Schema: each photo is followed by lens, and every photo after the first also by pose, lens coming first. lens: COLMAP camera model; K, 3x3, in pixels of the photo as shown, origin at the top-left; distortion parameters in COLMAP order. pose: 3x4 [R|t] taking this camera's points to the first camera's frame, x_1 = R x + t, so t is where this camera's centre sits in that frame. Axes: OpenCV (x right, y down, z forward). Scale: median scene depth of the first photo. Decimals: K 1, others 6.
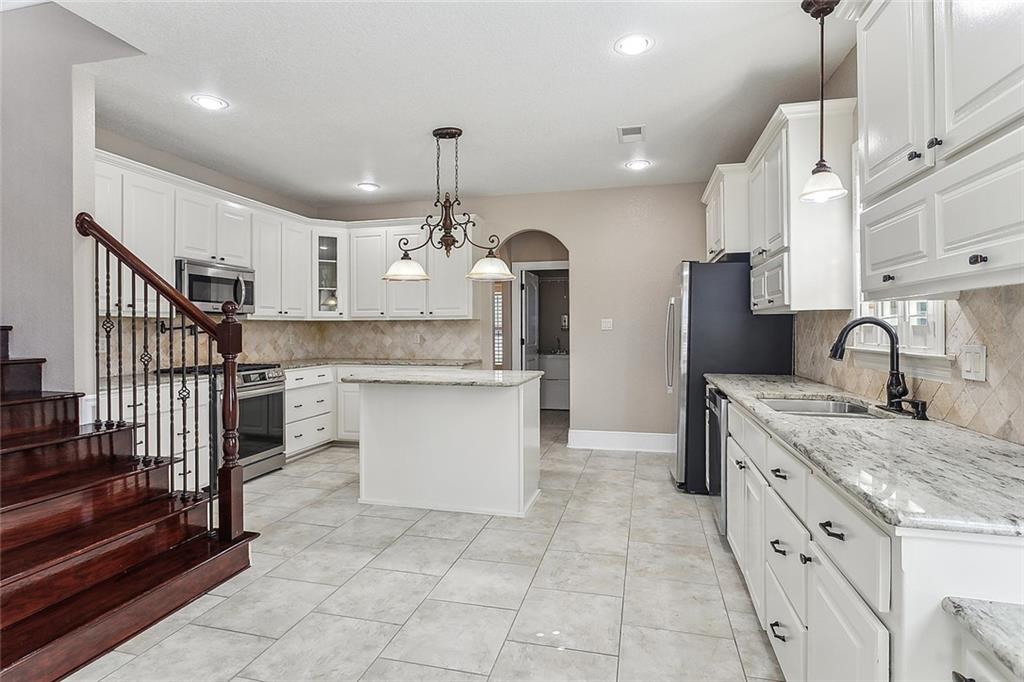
lens RADIAL K [[517.9, 0, 507.9], [0, 517.9, 330.8], [0, 0, 1]] dist [-0.007970, 0.002019]
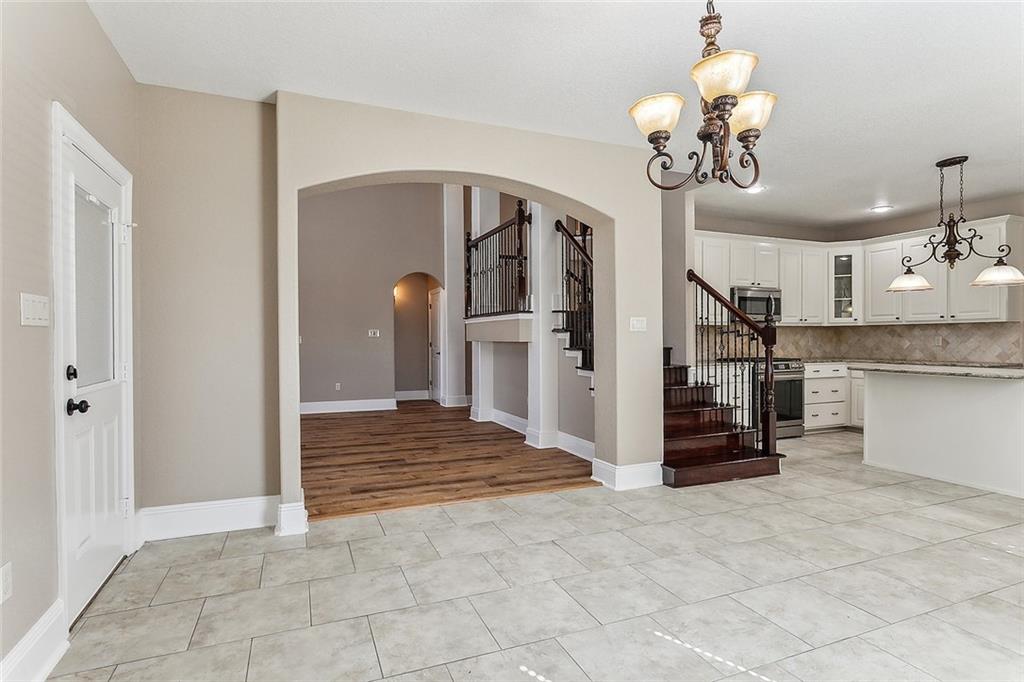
lens RADIAL K [[517.9, 0, 509.5], [0, 517.9, 342.1], [0, 0, 1]] dist [-0.007970, 0.002019]
pose [[0.597994, 0.006806, -0.801472, 0.215989], [-0.002084, 0.999974, 0.006937, 0.016979], [0.801498, -0.002478, 0.597992, -0.483750]]
